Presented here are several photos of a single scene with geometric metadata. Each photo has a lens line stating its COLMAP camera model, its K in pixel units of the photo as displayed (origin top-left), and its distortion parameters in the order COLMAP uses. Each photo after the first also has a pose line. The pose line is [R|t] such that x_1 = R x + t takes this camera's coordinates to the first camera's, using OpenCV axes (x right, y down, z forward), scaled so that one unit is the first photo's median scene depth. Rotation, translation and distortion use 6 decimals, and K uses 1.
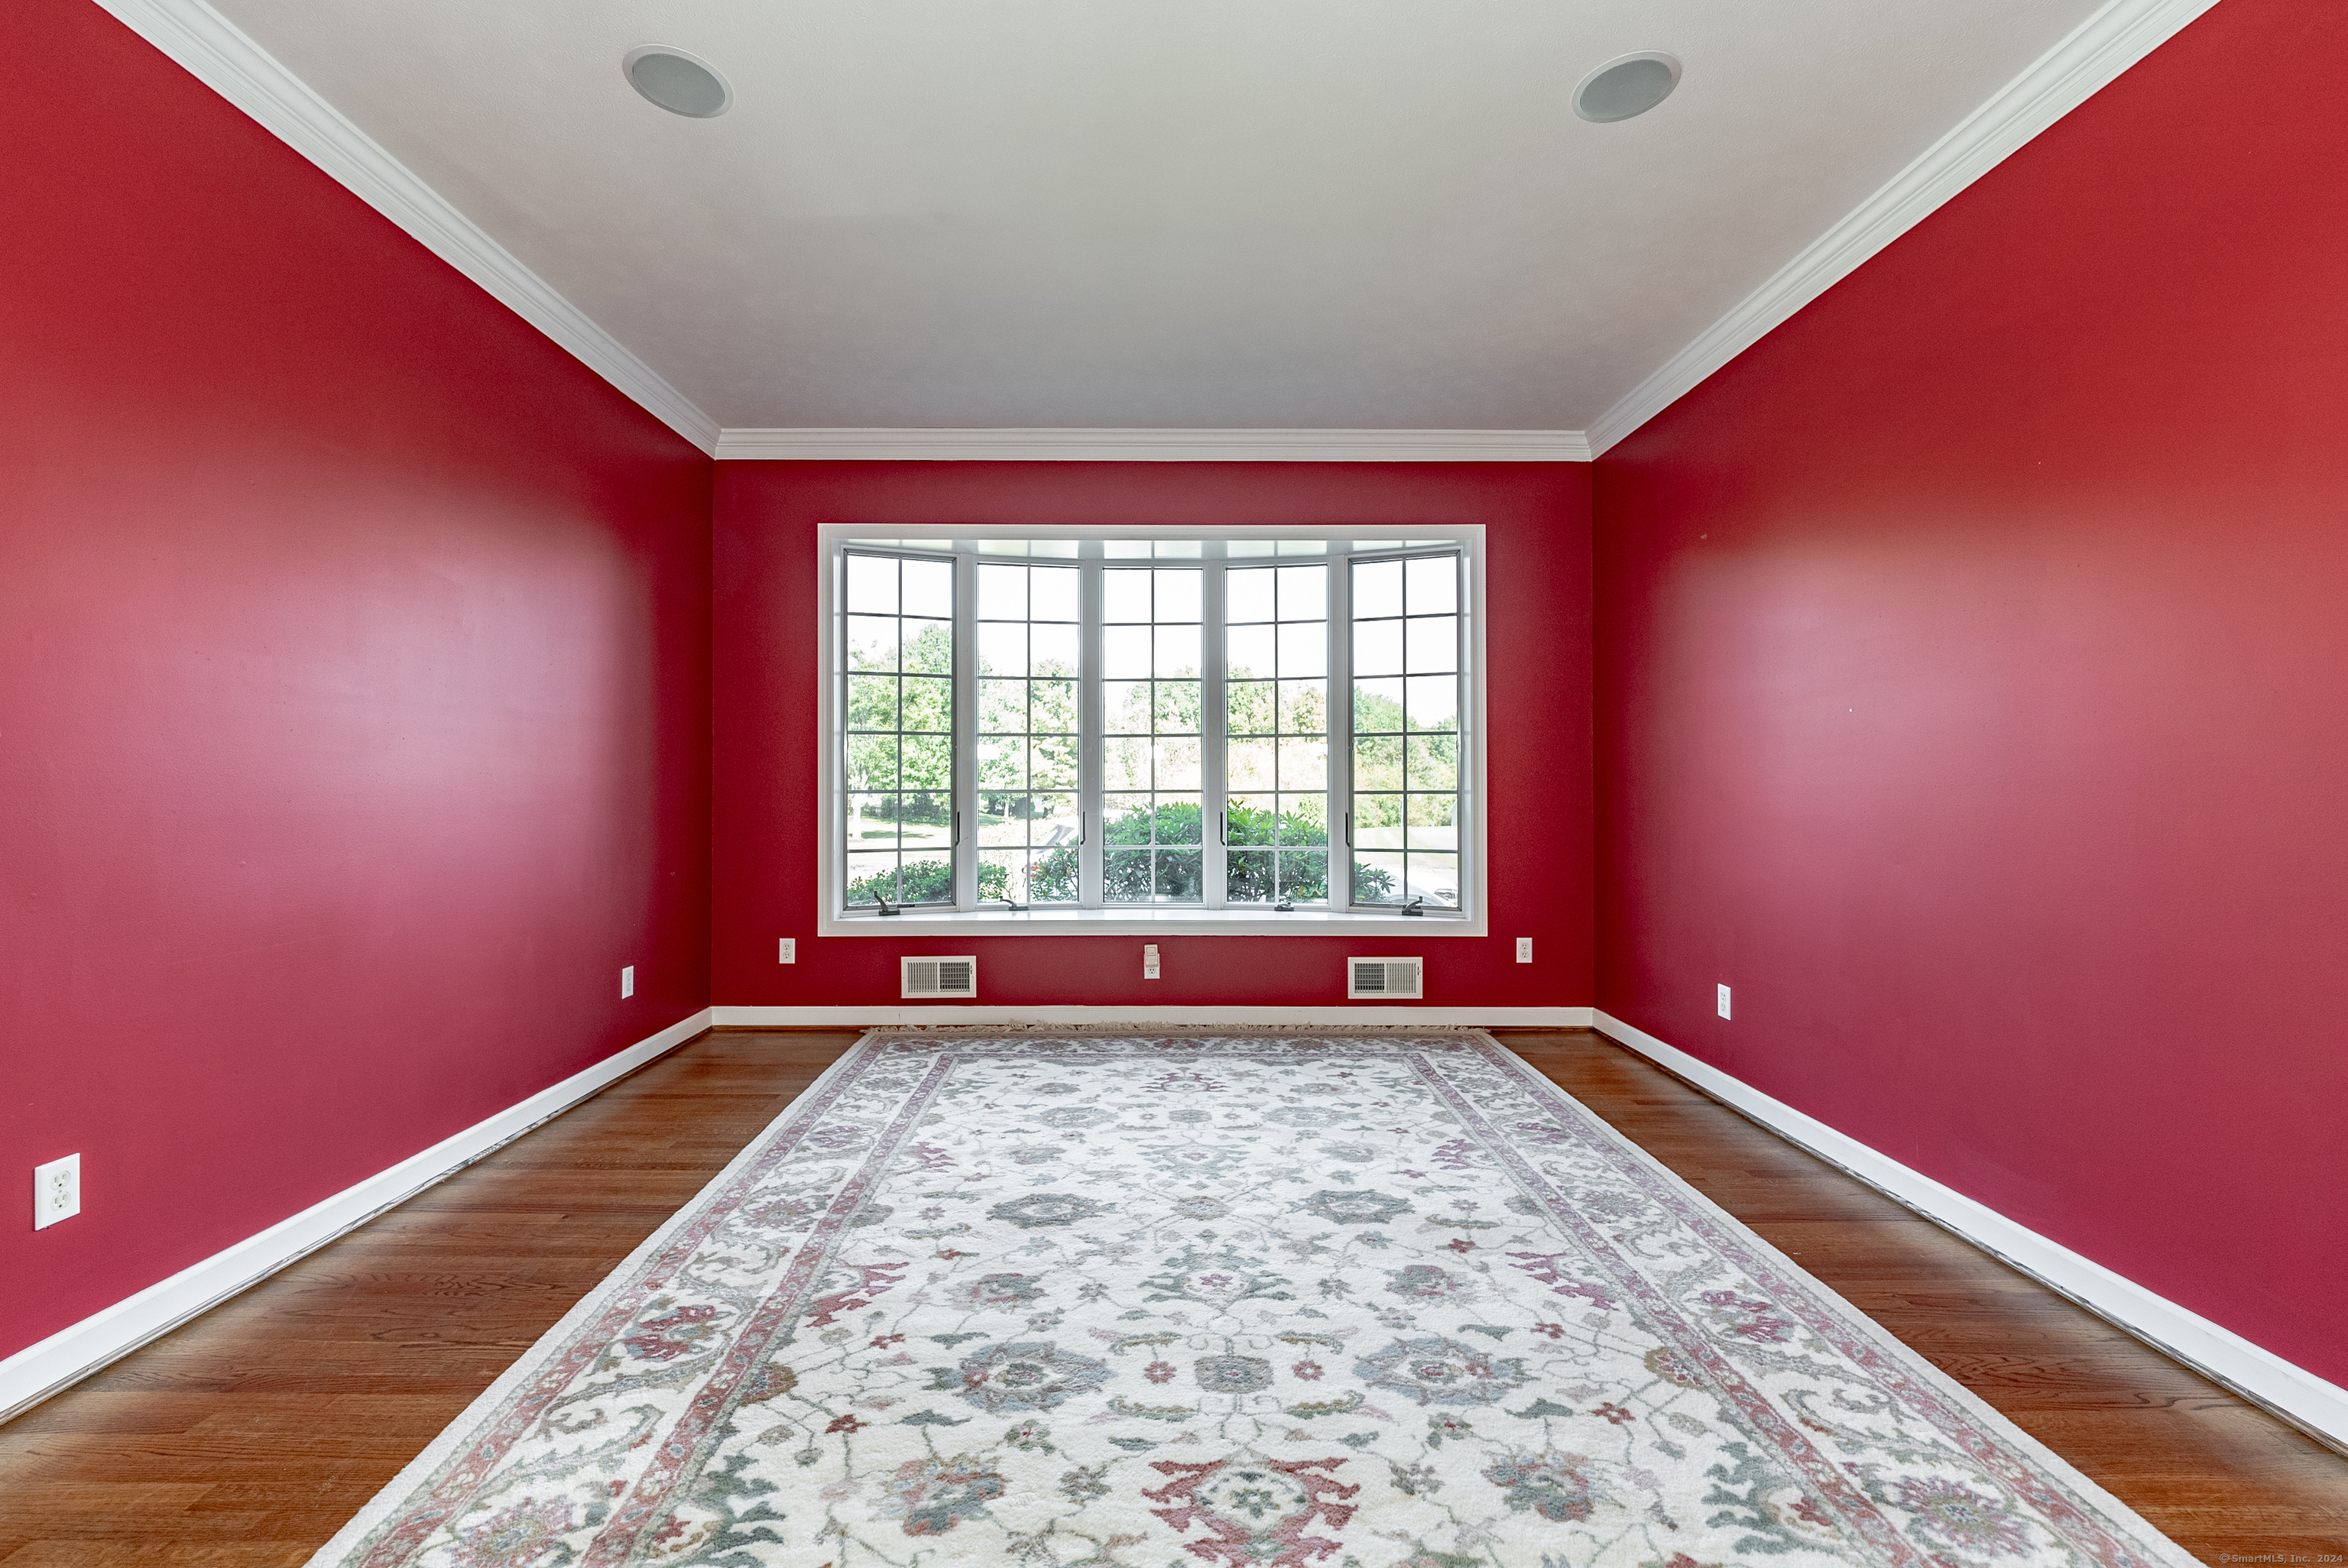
lens RADIAL K [[984.9, 0, 1165.9], [0, 984.9, 776.7], [0, 0, 1]] dist [-0.000299, -0.000260]
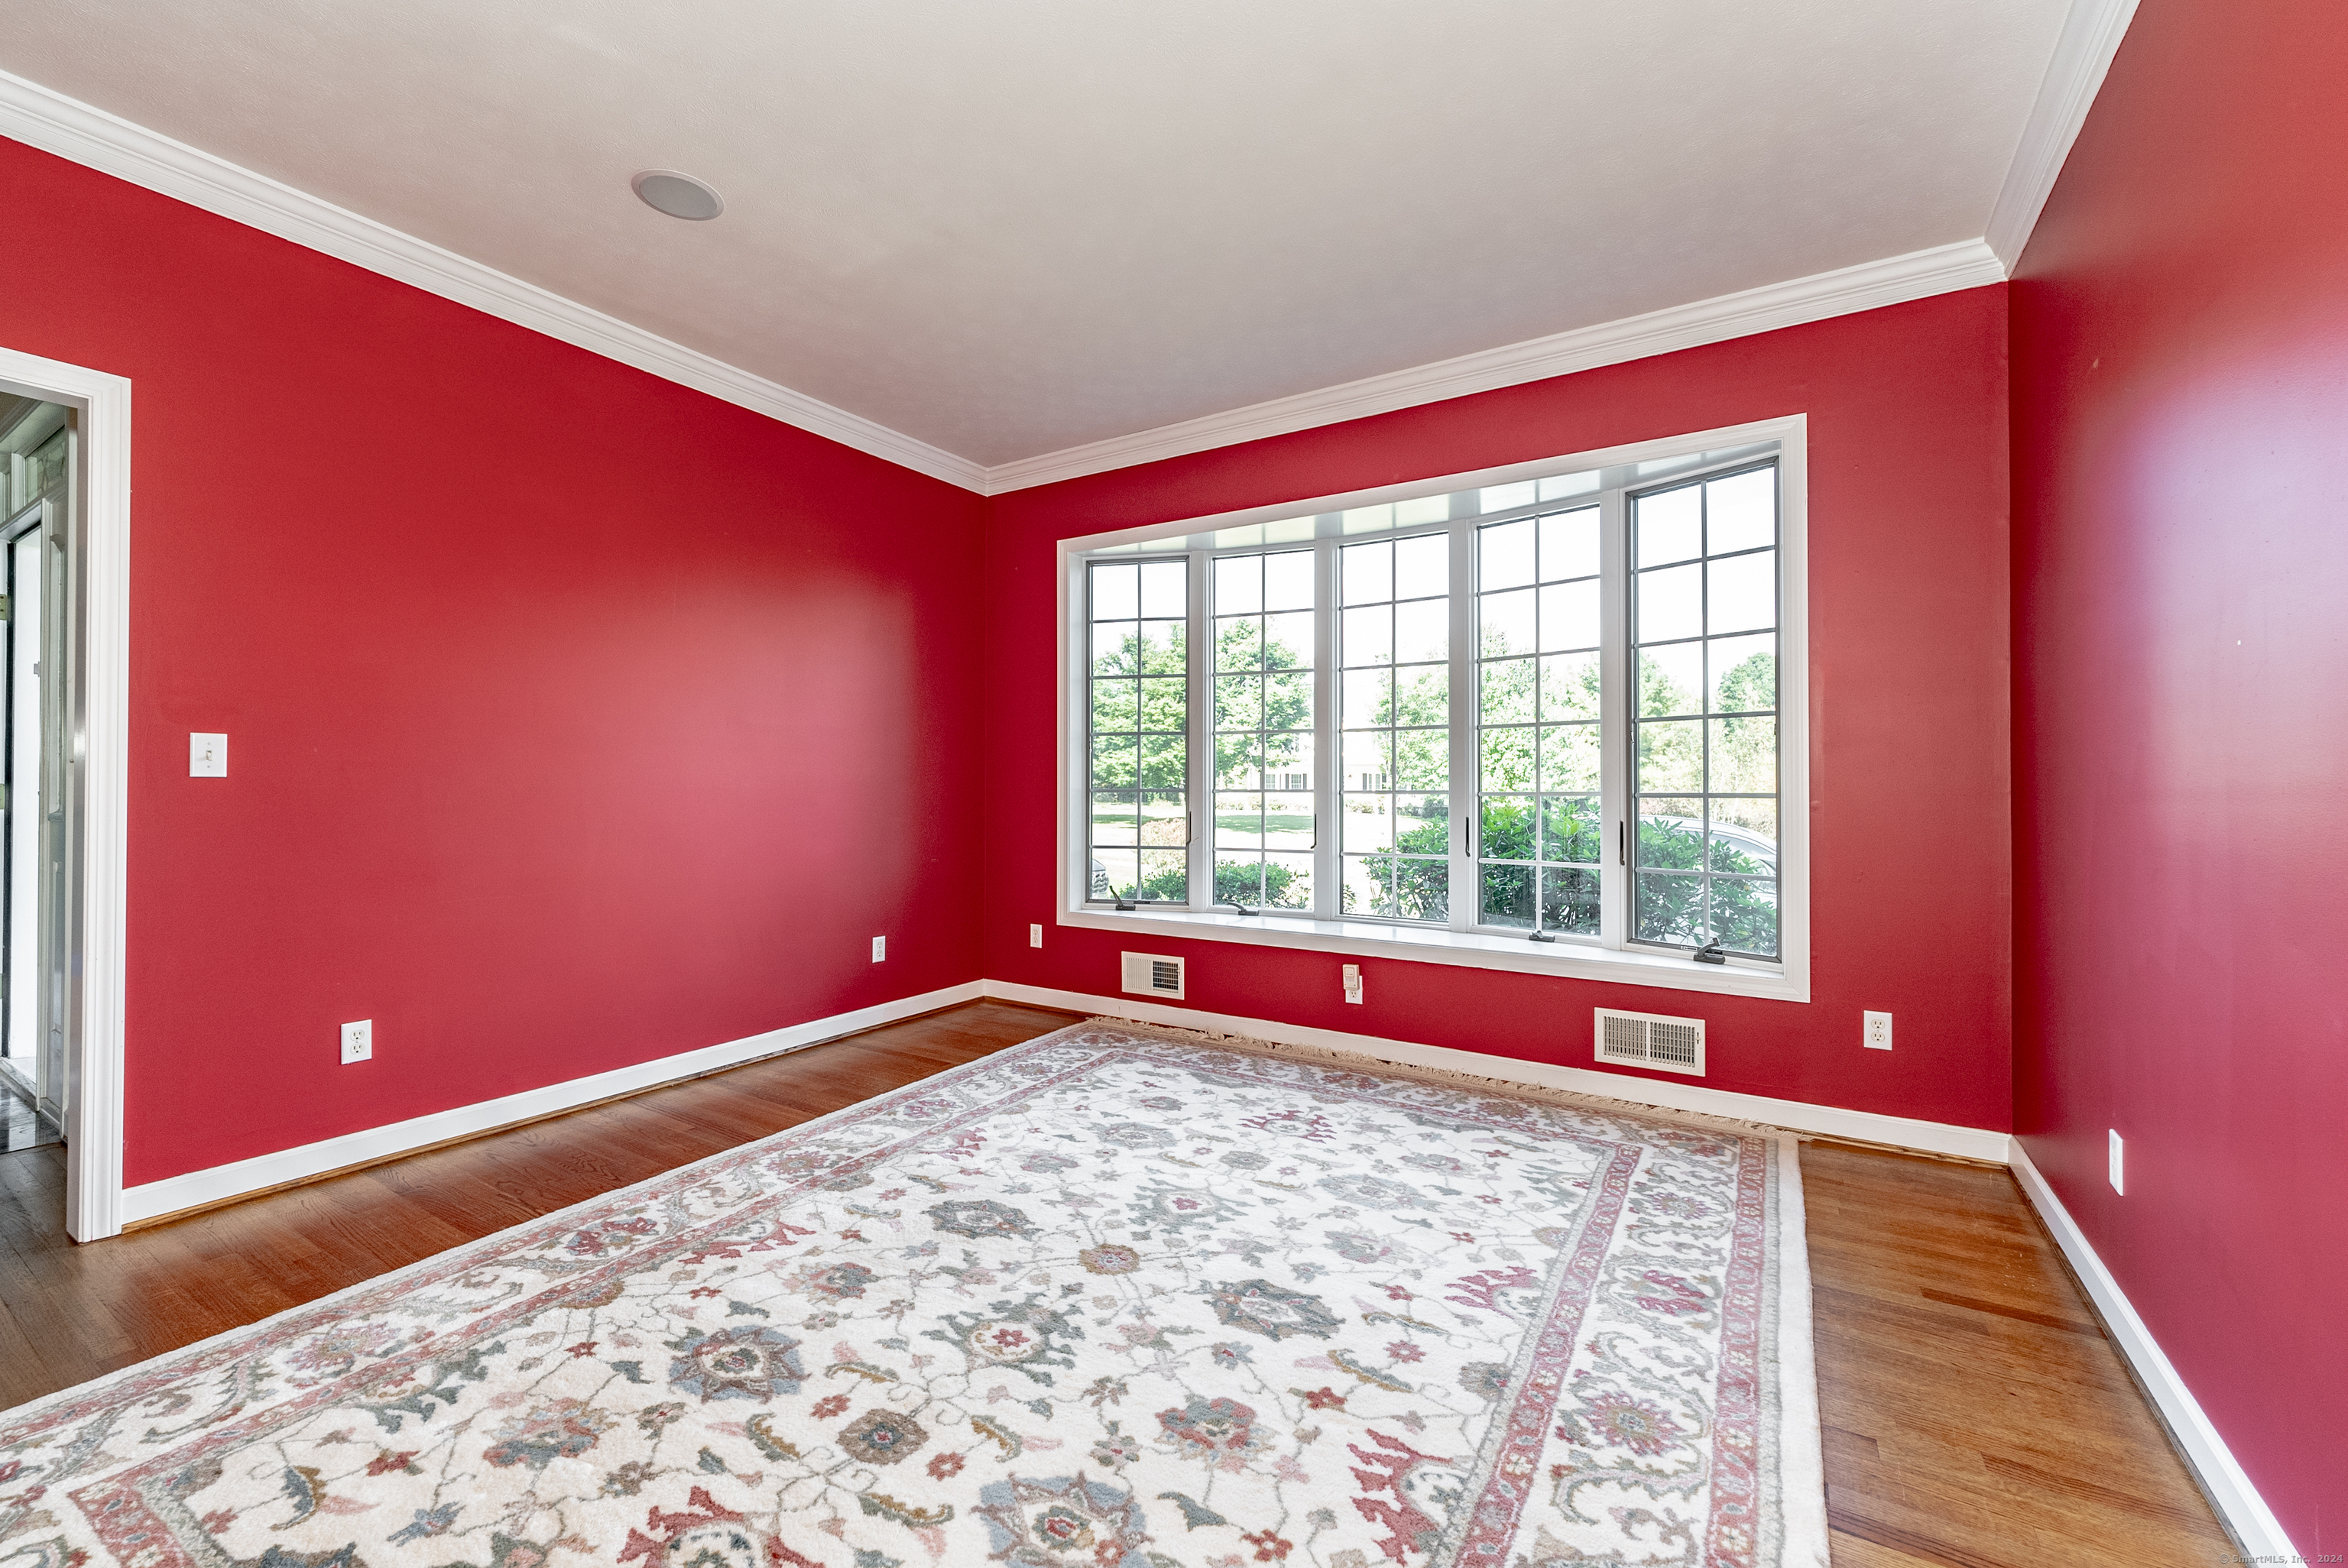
lens RADIAL K [[984.9, 0, 1165.9], [0, 984.9, 776.7], [0, 0, 1]] dist [-0.000299, -0.000260]
pose [[0.833234, -0.001816, -0.552918, 0.410377], [0.001898, 0.999998, -0.000424, 0.001382], [0.552918, -0.000696, 0.833236, 0.205410]]
